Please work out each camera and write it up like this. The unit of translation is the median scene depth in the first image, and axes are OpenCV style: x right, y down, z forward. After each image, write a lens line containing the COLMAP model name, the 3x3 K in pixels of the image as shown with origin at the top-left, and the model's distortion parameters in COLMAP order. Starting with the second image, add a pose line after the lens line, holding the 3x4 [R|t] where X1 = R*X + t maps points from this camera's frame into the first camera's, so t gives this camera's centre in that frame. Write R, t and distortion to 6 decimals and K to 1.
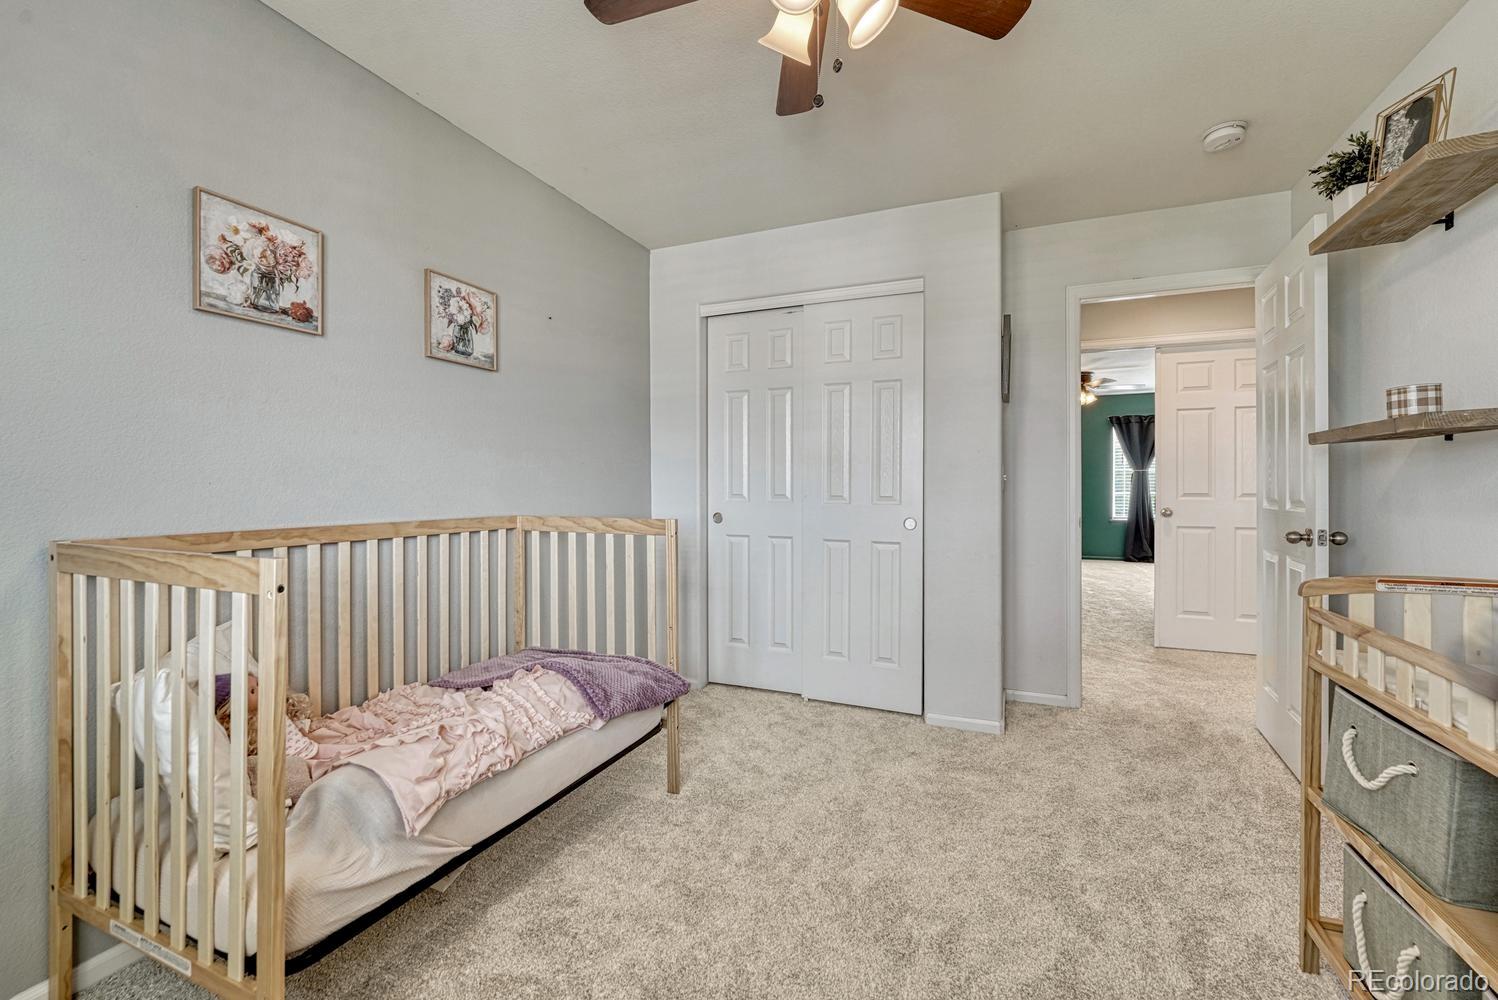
lens RADIAL K [[621.0, 0, 784.7], [0, 621.0, 492.0], [0, 0, 1]] dist [-0.002276, 0.000281]
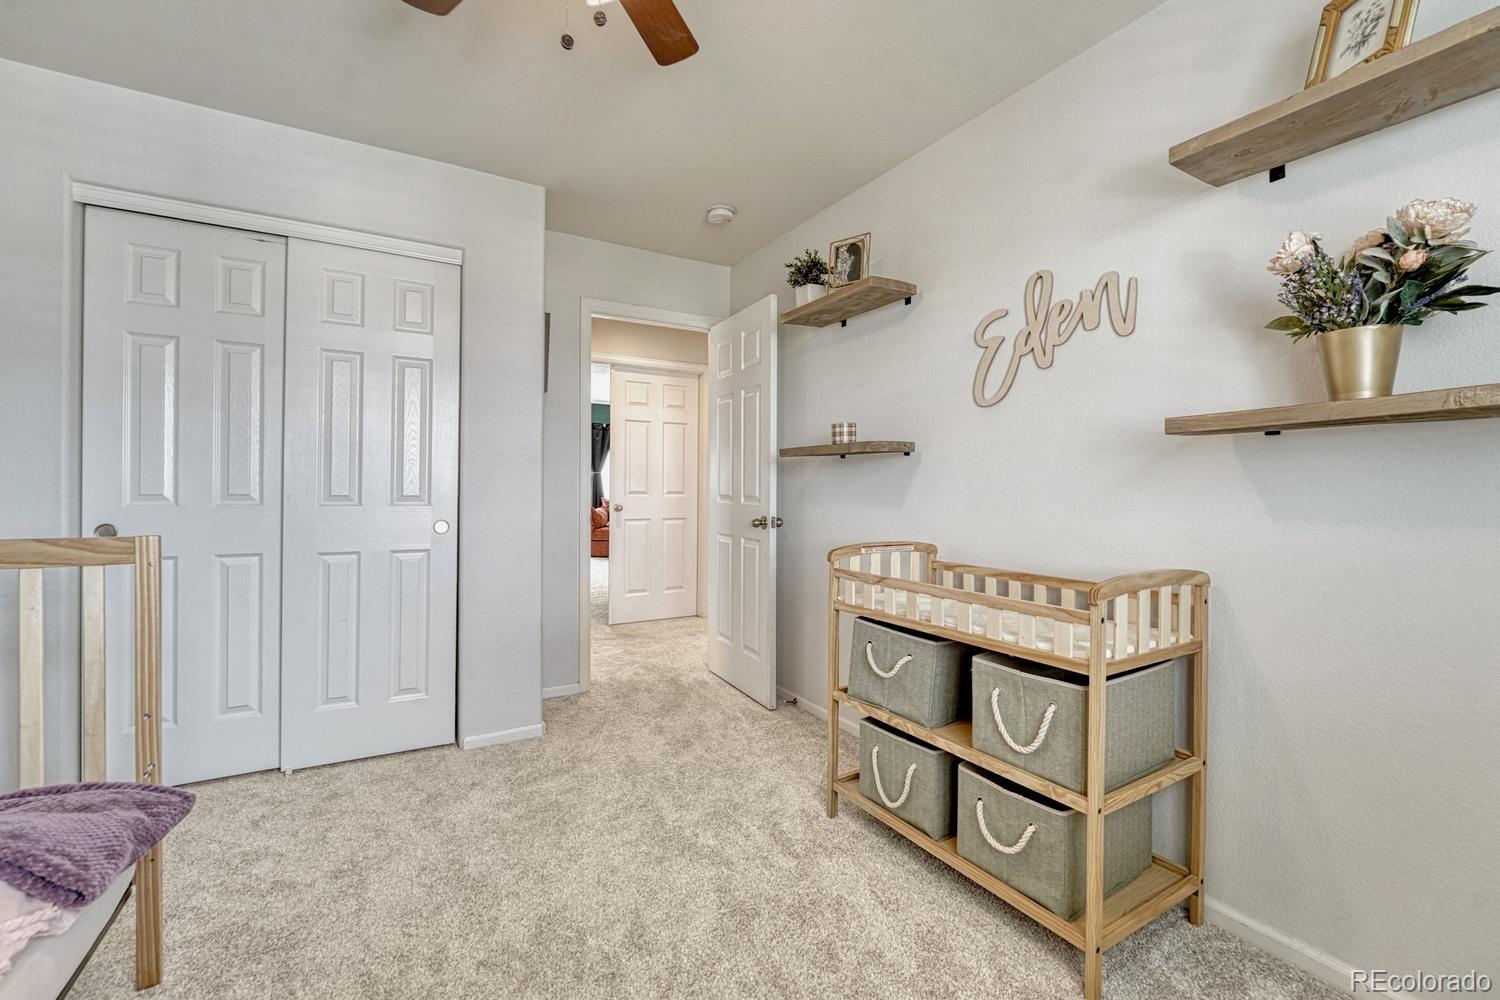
lens RADIAL K [[621.9, 0, 757.3], [0, 621.9, 488.7], [0, 0, 1]] dist [-0.002276, 0.000281]
pose [[0.618911, 0.001027, 0.785460, -0.225188], [0.000102, 0.999999, -0.001387, -0.001314], [-0.785461, 0.000938, 0.618910, 0.121132]]
